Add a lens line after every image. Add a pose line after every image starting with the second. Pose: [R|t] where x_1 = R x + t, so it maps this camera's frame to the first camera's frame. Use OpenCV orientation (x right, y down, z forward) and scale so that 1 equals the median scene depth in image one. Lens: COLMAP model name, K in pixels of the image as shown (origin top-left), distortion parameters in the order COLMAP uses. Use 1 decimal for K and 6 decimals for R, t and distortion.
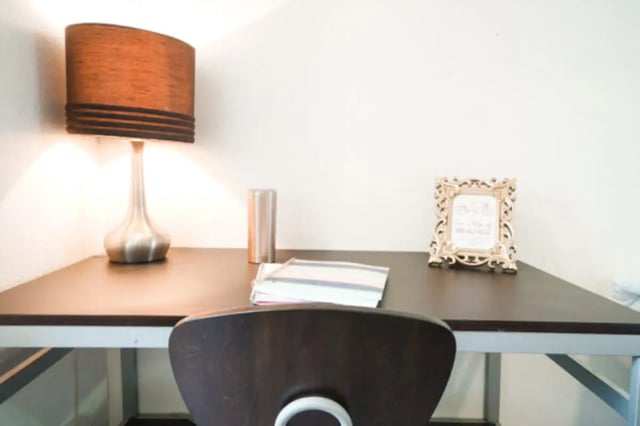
lens RADIAL K [[423.4, 0, 320.0], [0, 423.4, 213.0], [0, 0, 1]] dist [0.001138, 0.000151]
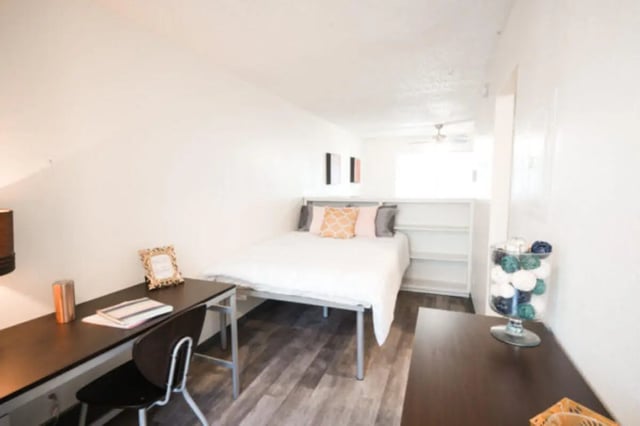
lens RADIAL K [[316.3, 0, 320.0], [0, 316.3, 213.0], [0, 0, 1]] dist [0.000362, 0.000883]
pose [[0.377023, -0.105243, 0.920205, -0.933545], [0.104070, 0.992045, 0.070820, -0.322287], [-0.920338, 0.069065, 0.384977, -0.529805]]
